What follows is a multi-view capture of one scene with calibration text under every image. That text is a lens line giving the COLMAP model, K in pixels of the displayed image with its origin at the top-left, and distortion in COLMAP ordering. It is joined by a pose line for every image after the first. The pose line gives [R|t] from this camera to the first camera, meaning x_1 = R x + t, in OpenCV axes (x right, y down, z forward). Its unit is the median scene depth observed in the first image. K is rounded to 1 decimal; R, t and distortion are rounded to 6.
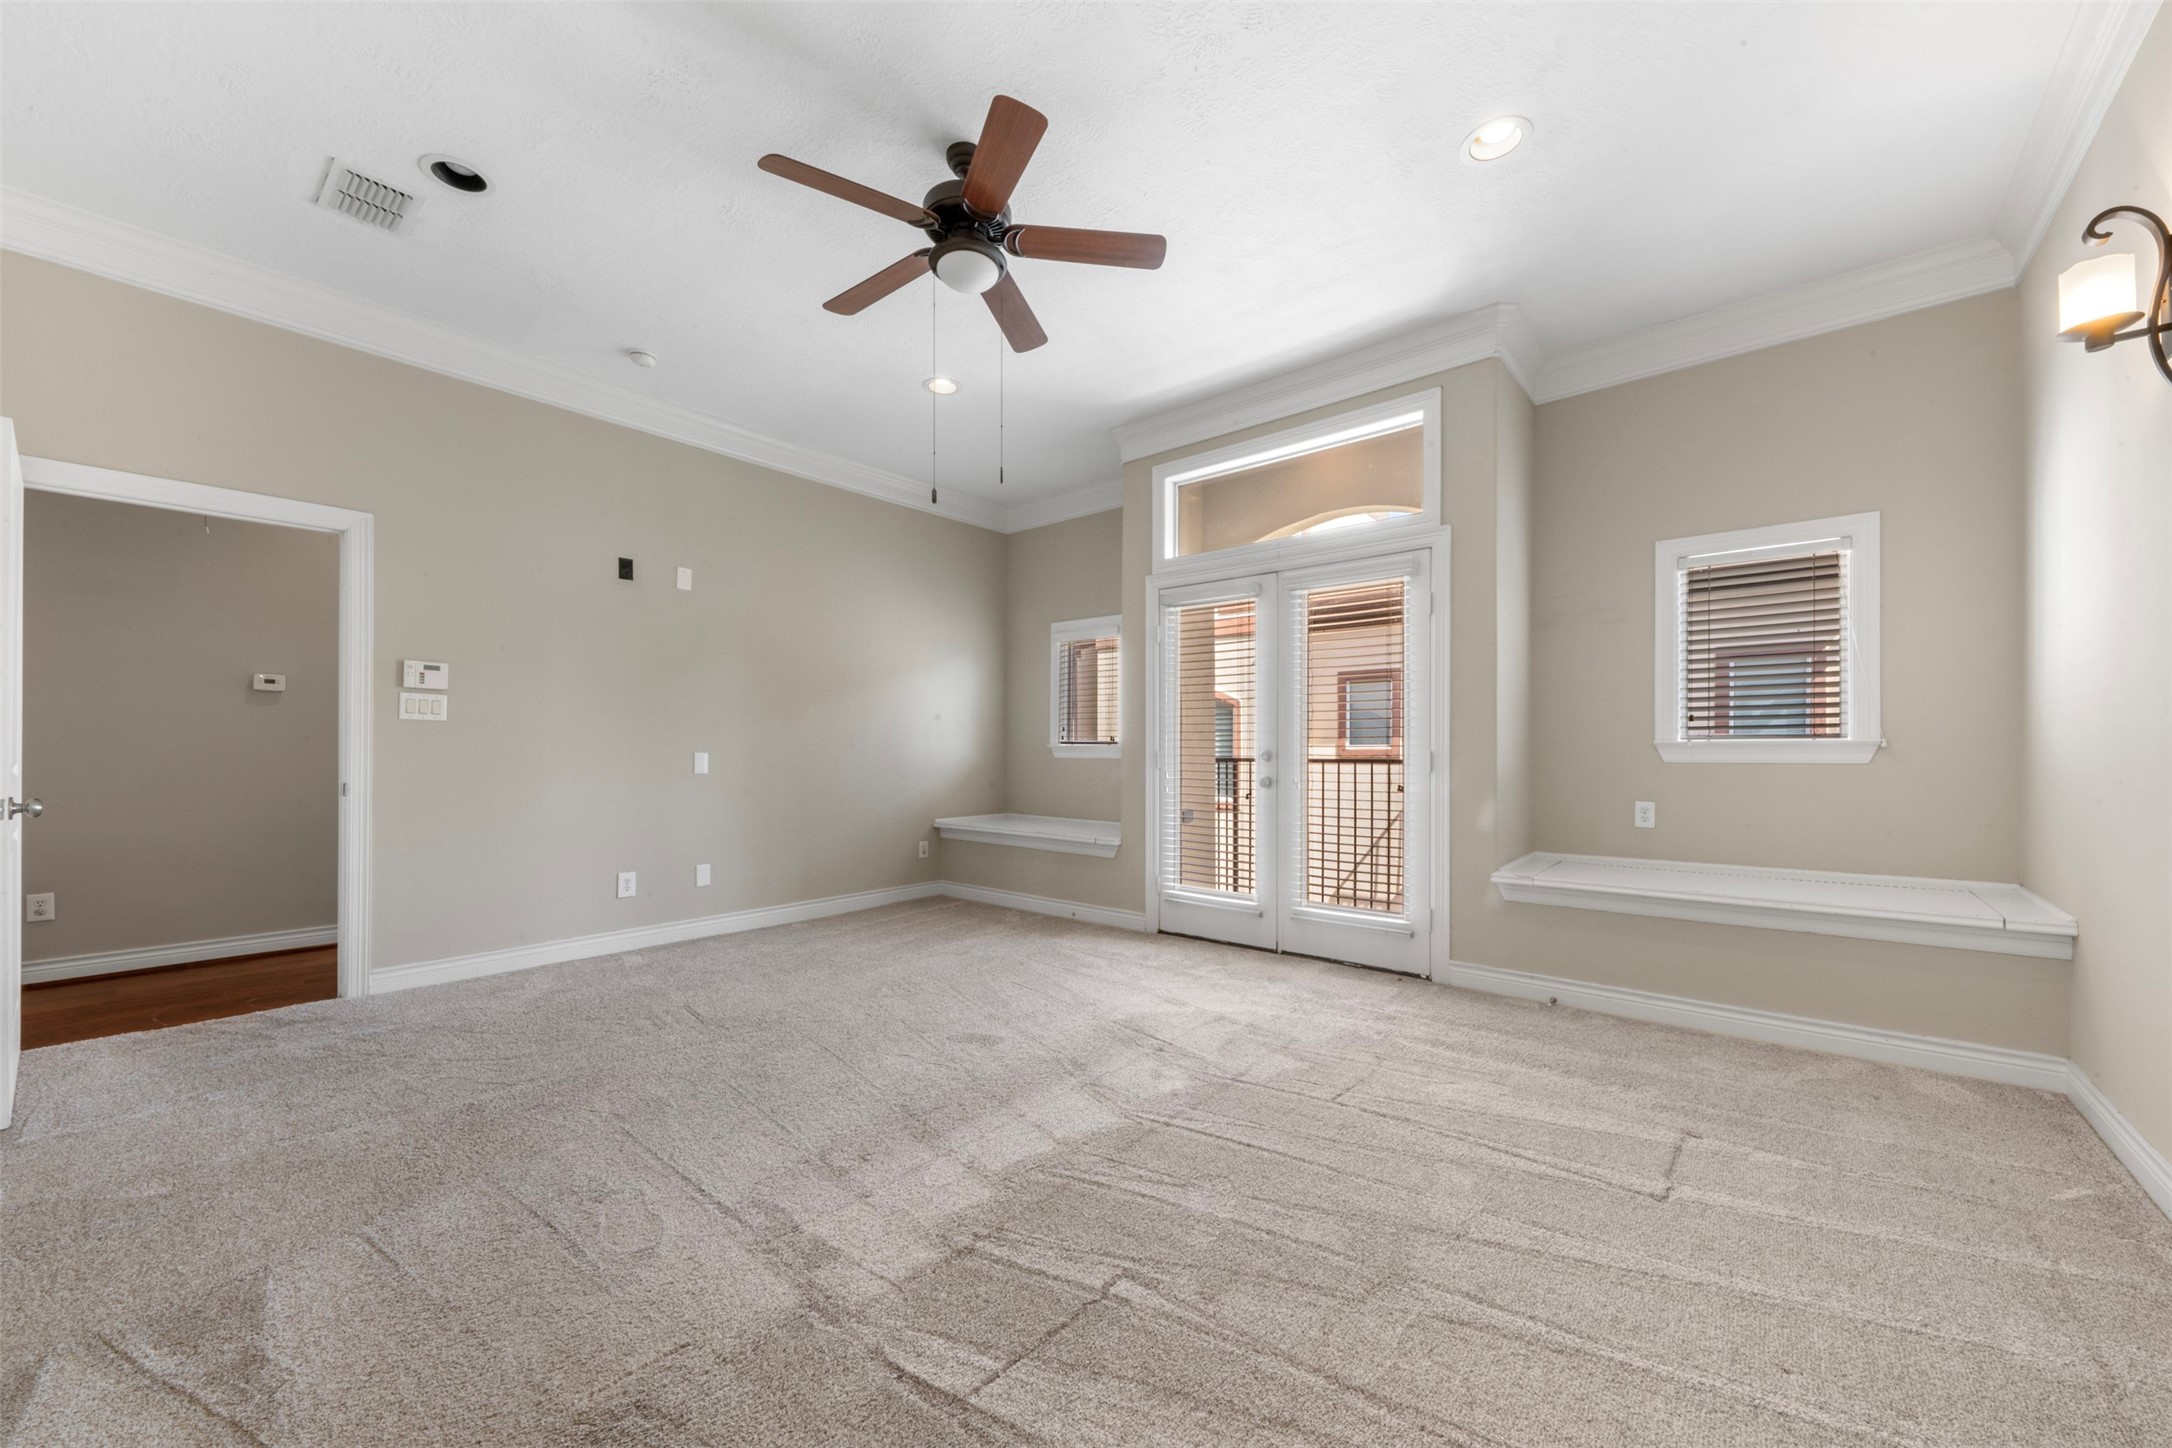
lens RADIAL K [[790.9, 0, 1096.7], [0, 790.9, 745.4], [0, 0, 1]] dist [-0.010148, -0.000038]
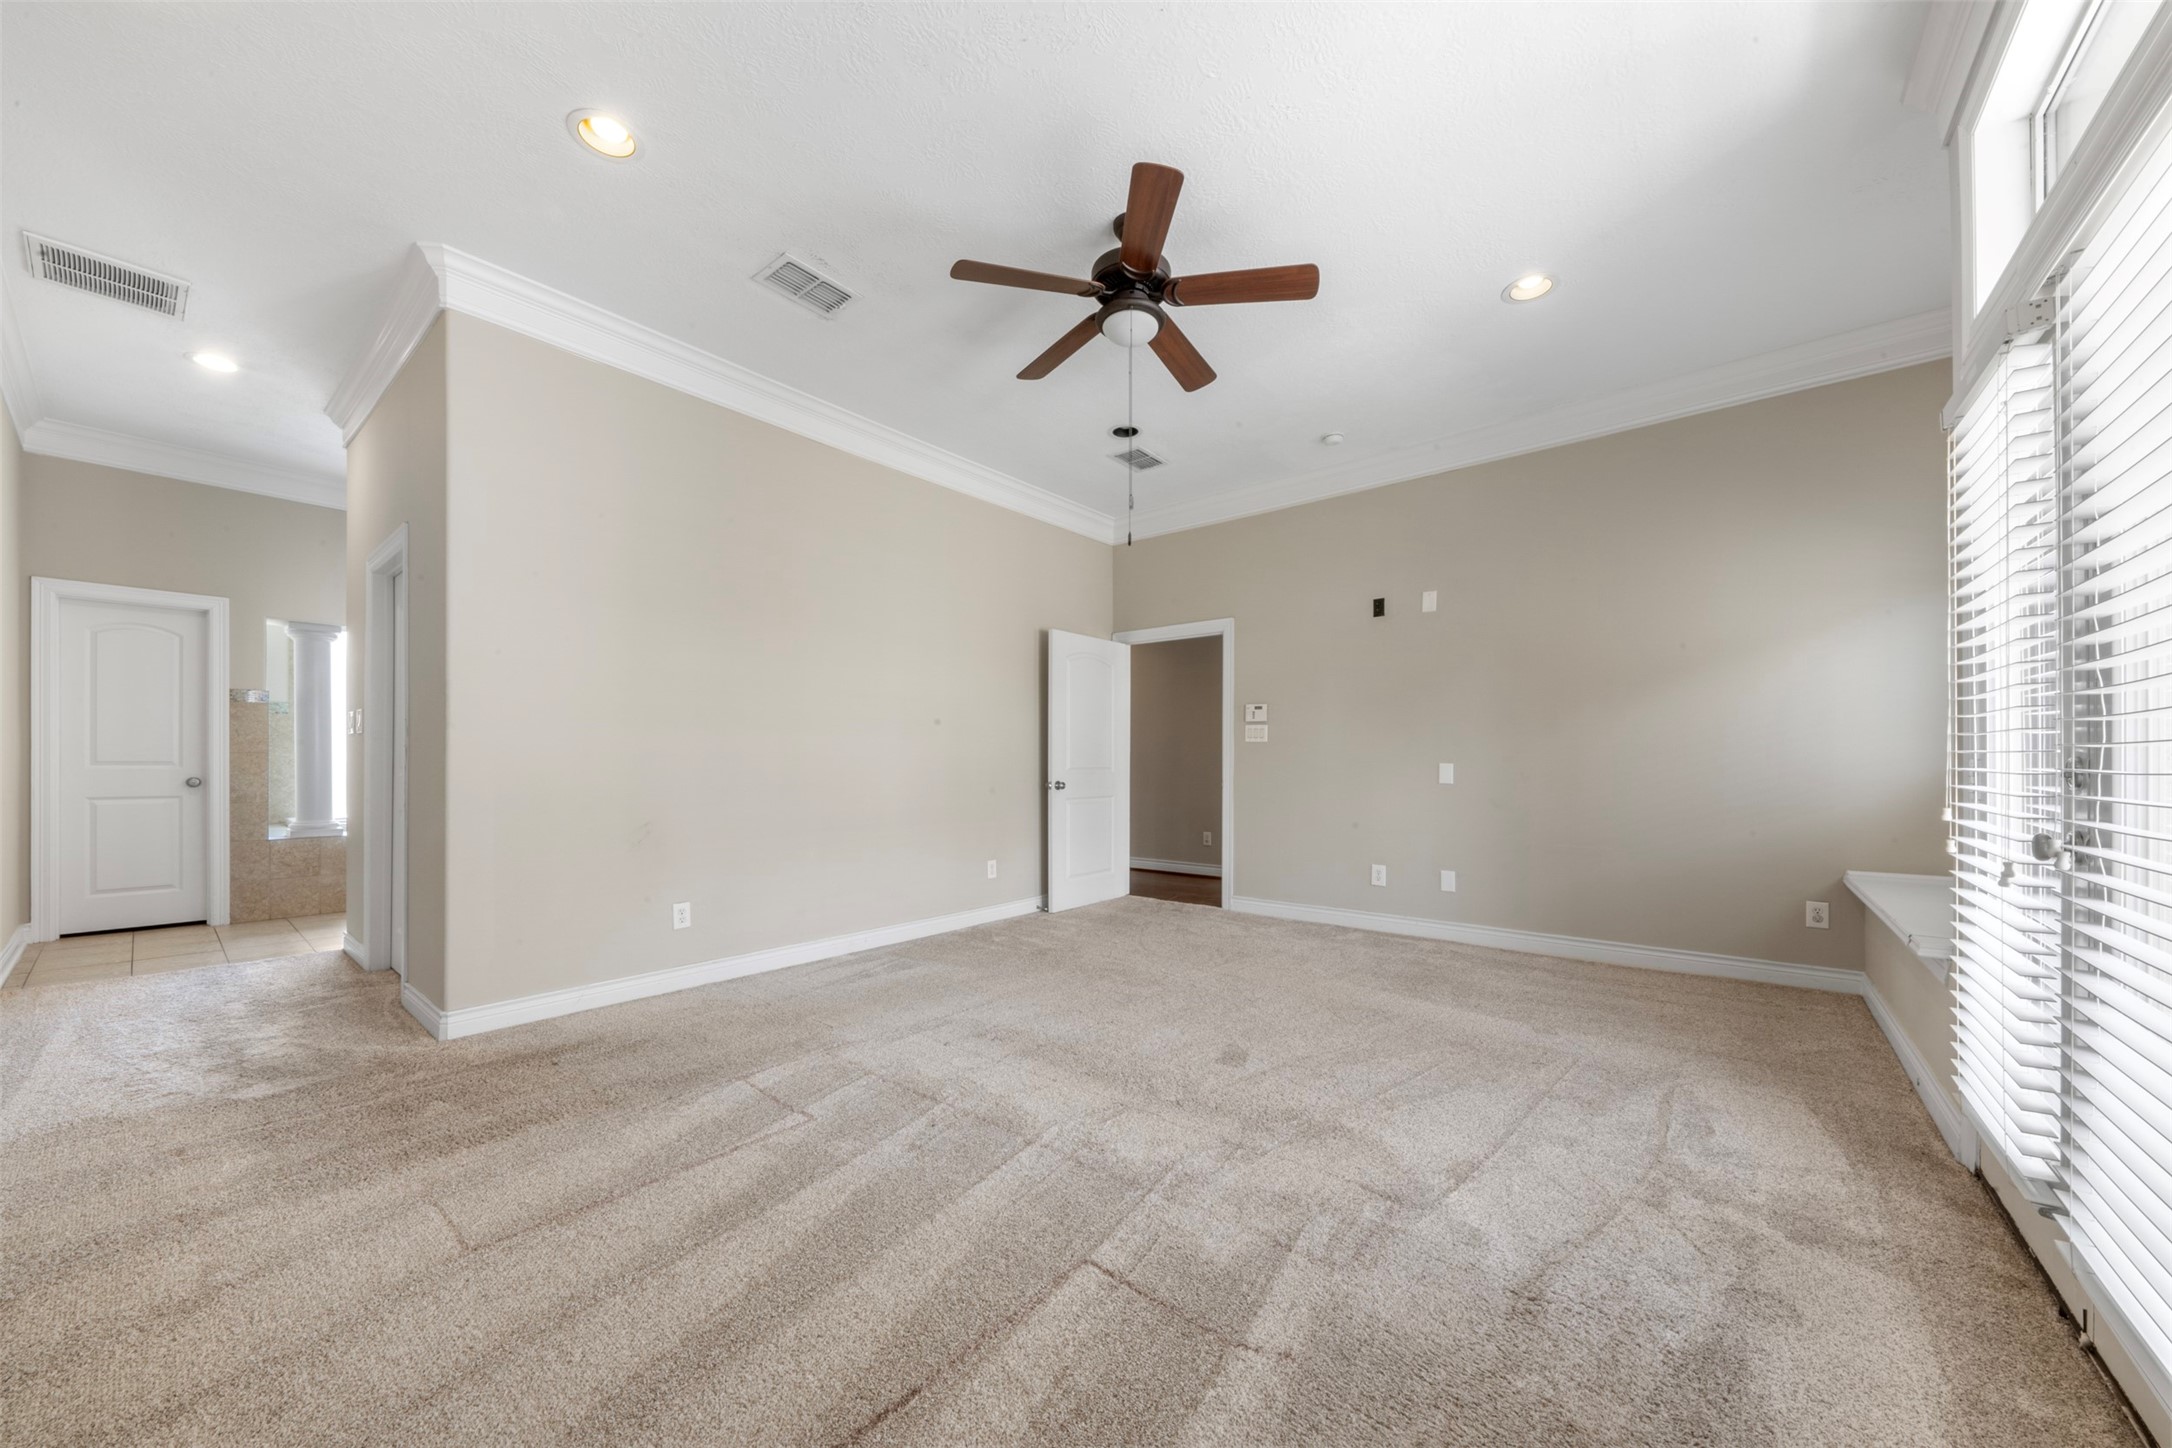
lens RADIAL K [[768.9, 0, 1090.0], [0, 768.9, 751.1], [0, 0, 1]] dist [0.000857, -0.000038]
pose [[0.013803, -0.017599, -0.999750, 0.652174], [0.008298, 0.999813, -0.017485, 0.008694], [0.999870, -0.008054, 0.013946, 0.660919]]
